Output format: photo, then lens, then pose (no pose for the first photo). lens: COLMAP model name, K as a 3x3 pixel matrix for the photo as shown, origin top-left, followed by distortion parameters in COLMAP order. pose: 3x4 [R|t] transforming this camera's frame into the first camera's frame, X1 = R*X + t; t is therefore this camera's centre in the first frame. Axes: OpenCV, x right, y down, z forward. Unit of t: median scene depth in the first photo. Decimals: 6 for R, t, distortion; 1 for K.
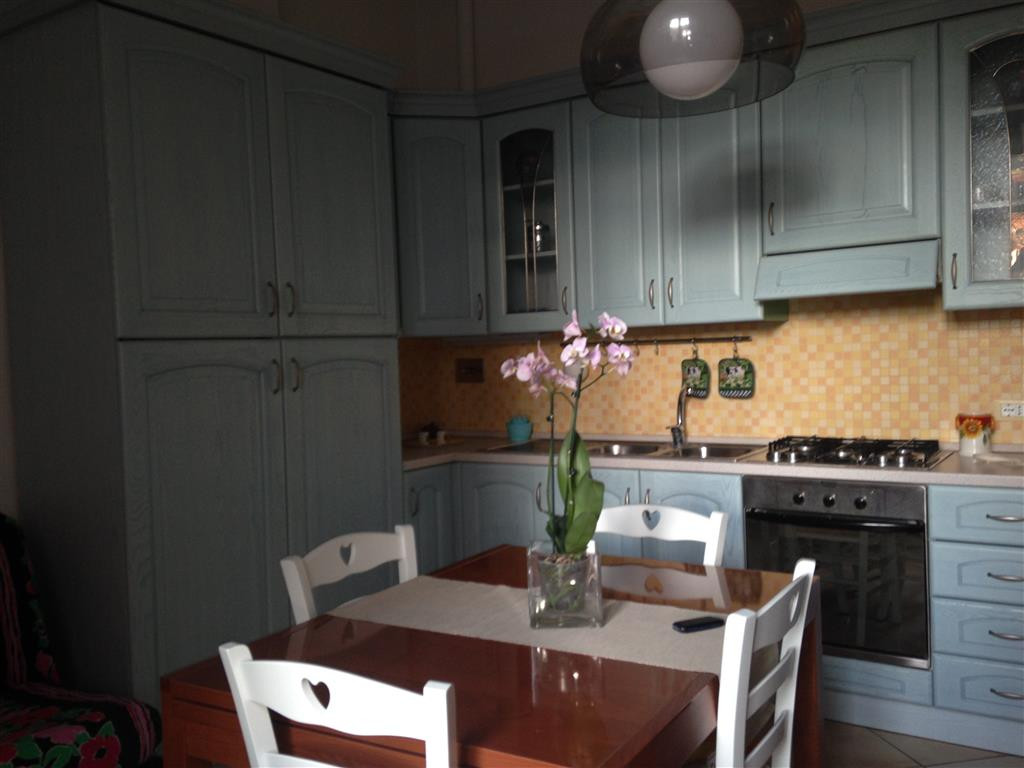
lens RADIAL K [[926.4, 0, 518.2], [0, 926.4, 379.6], [0, 0, 1]] dist [0.184674, -0.268449]
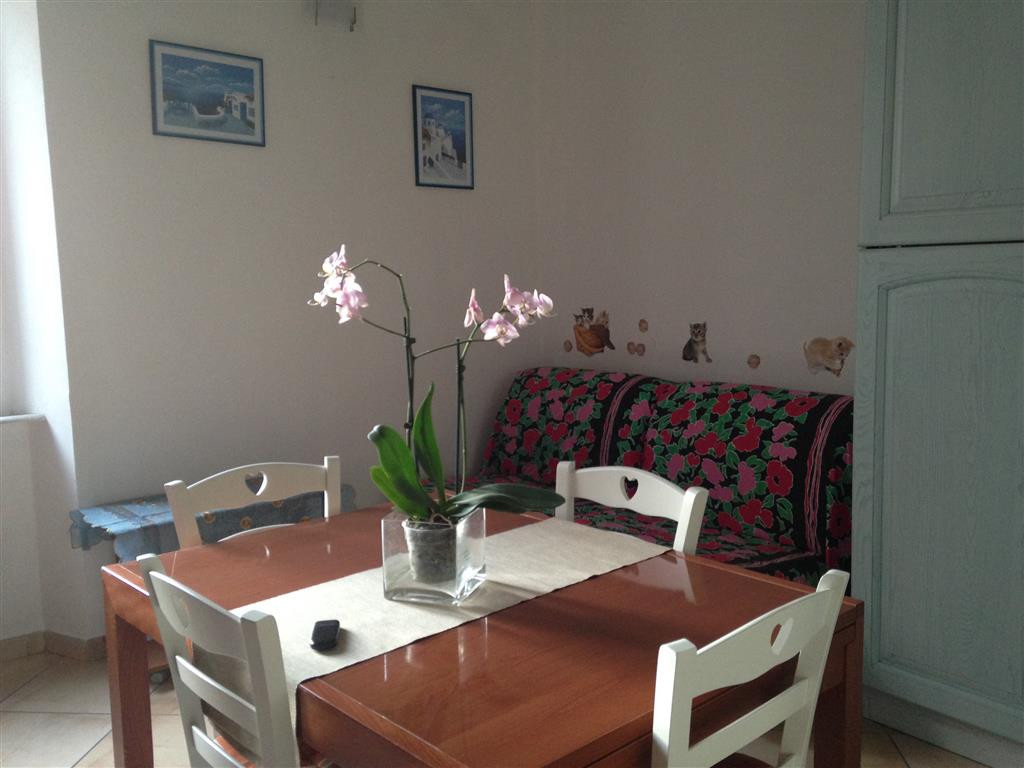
lens RADIAL K [[926.4, 0, 518.2], [0, 926.4, 379.6], [0, 0, 1]] dist [0.184674, -0.268449]
pose [[-0.297947, 0.146573, -0.943262, 0.451045], [-0.004890, 0.987894, 0.155053, -0.042275], [0.954570, 0.050810, -0.293623, 0.721579]]
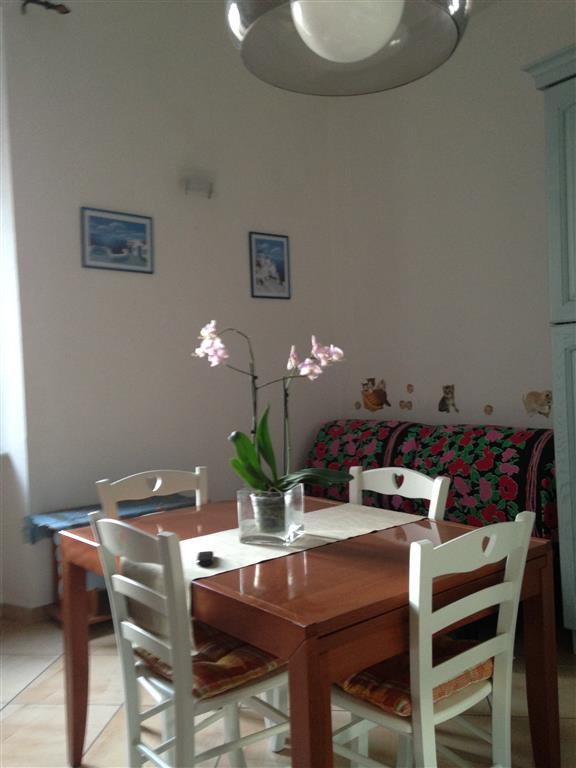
lens RADIAL K [[694.8, 0, 288.0], [0, 694.8, 384.0], [0, 0, 1]] dist [0.184674, -0.268449]
pose [[-0.344226, 0.062345, -0.936815, 0.538819], [0.018702, 0.998050, 0.059548, -0.017108], [0.938701, 0.002977, -0.344721, 0.750070]]
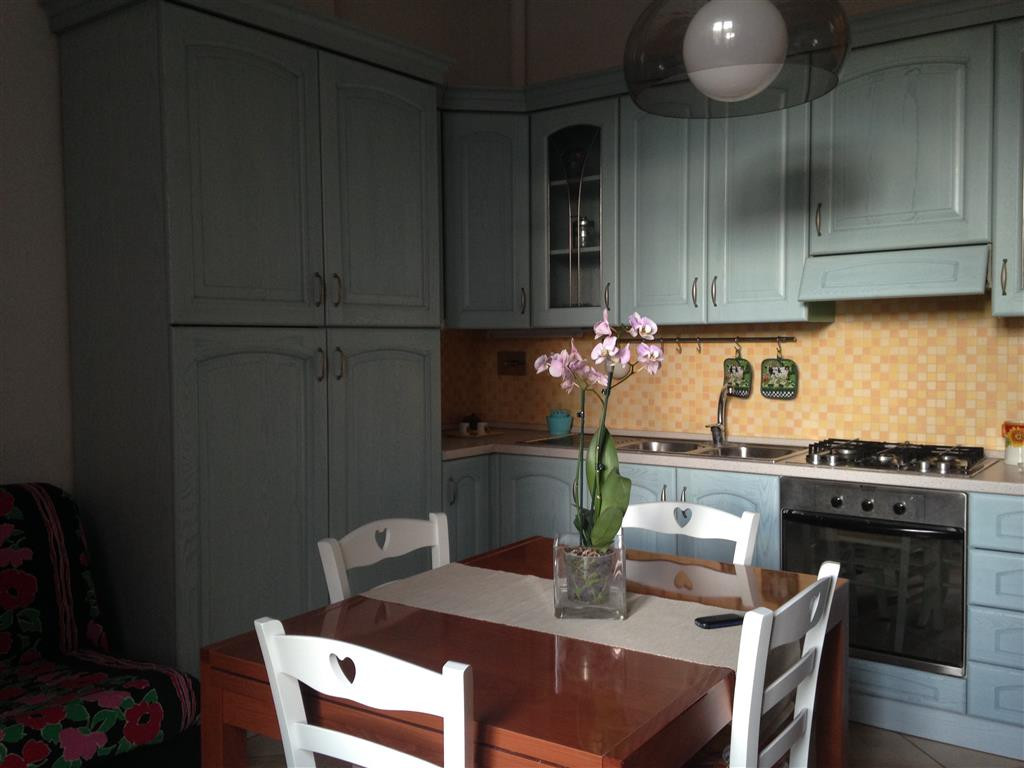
lens RADIAL K [[931.5, 0, 520.4], [0, 931.5, 382.7], [0, 0, 1]] dist [0.188575, -0.297616]
pose [[0.998289, 0.029717, -0.050351, 0.010693], [-0.029114, 0.999496, 0.012680, -0.002335], [0.050702, -0.011193, 0.998651, -0.016618]]
